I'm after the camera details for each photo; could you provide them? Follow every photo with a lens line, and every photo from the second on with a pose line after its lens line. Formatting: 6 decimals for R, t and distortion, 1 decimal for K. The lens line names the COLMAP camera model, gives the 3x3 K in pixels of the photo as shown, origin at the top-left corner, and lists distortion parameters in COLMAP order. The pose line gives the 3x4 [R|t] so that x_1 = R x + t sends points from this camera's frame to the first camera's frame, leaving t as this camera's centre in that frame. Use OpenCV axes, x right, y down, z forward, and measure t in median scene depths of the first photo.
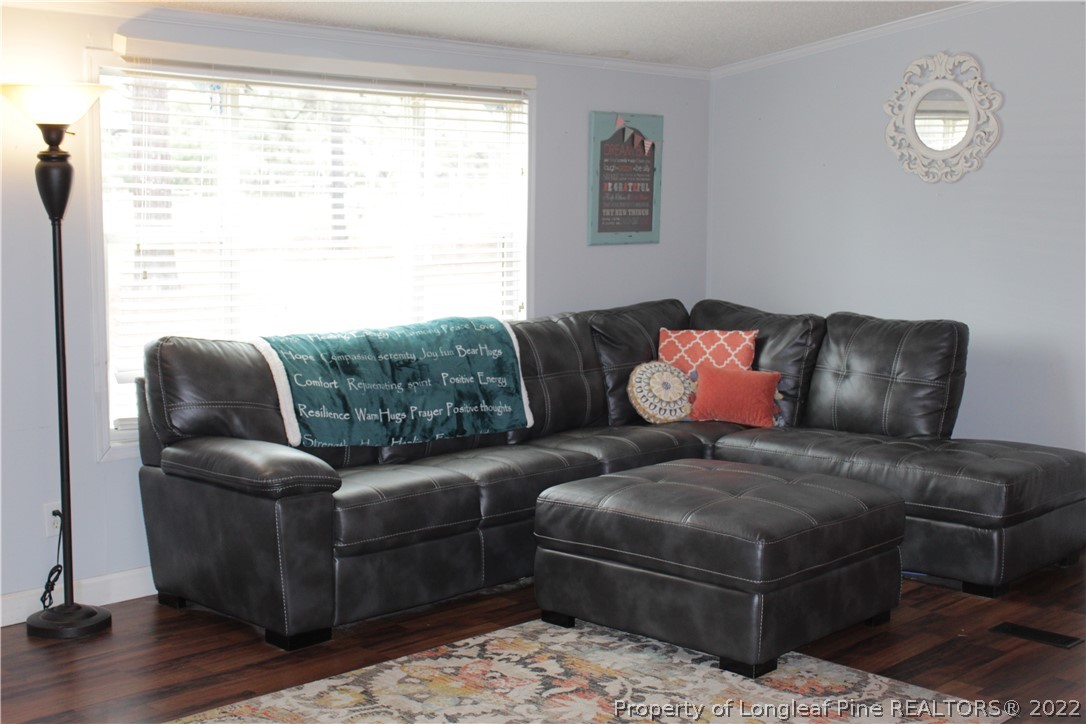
lens RADIAL K [[1407.0, 0, 544.2], [0, 1407.0, 360.1], [0, 0, 1]] dist [-0.084087, 0.000000]
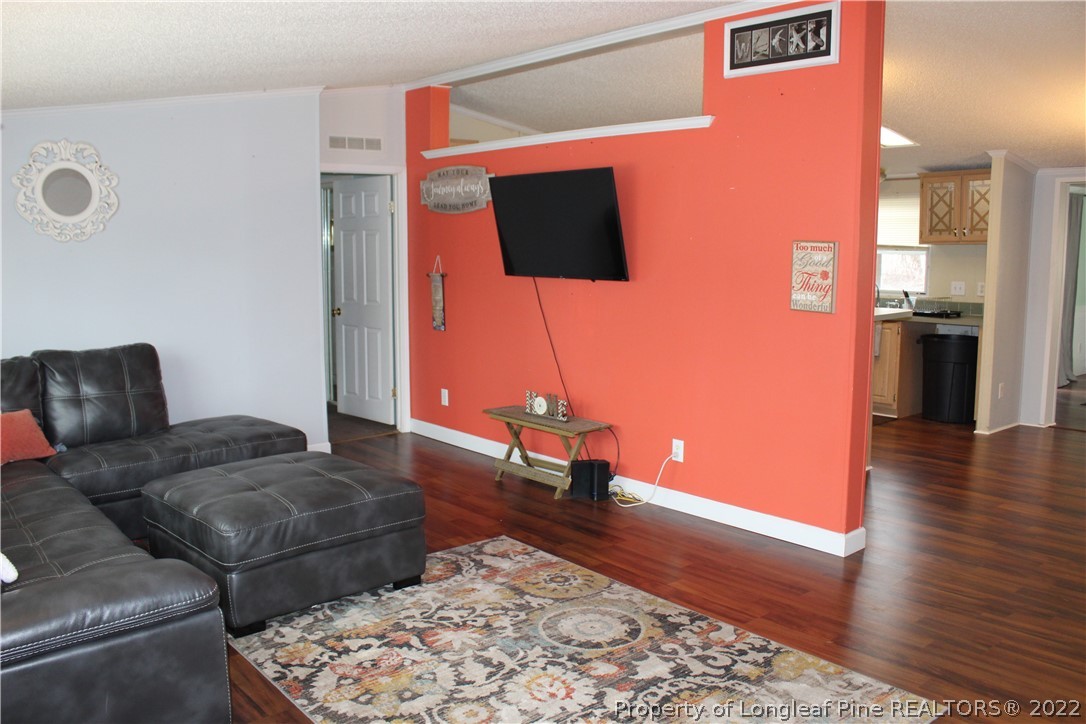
lens RADIAL K [[904.0, 0, 530.6], [0, 904.0, 343.4], [0, 0, 1]] dist [-0.154352, 0.135606]
pose [[0.102551, -0.120668, 0.987382, -0.688136], [0.119175, 0.986956, 0.108238, -0.101110], [-0.987563, 0.106572, 0.115594, 0.710620]]
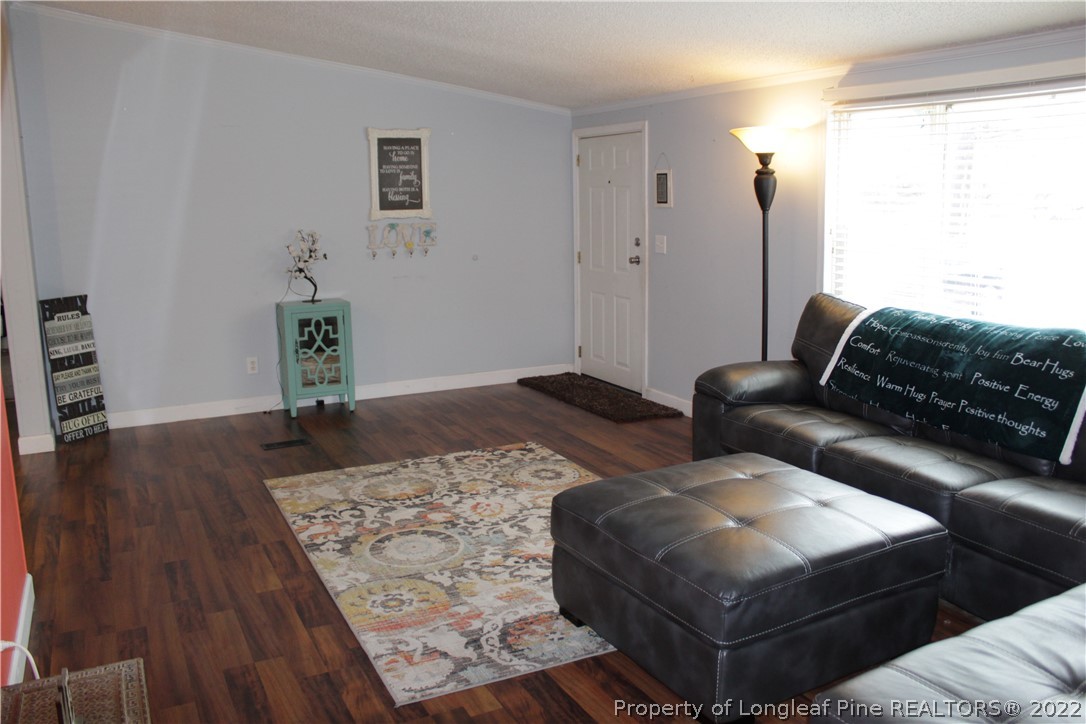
lens RADIAL K [[904.0, 0, 542.4], [0, 904.0, 359.6], [0, 0, 1]] dist [-0.154352, 0.135606]
pose [[-0.318575, 0.171100, -0.932328, 0.773273], [-0.096203, 0.972659, 0.211374, -0.129236], [0.943003, 0.157031, -0.293405, 1.107977]]
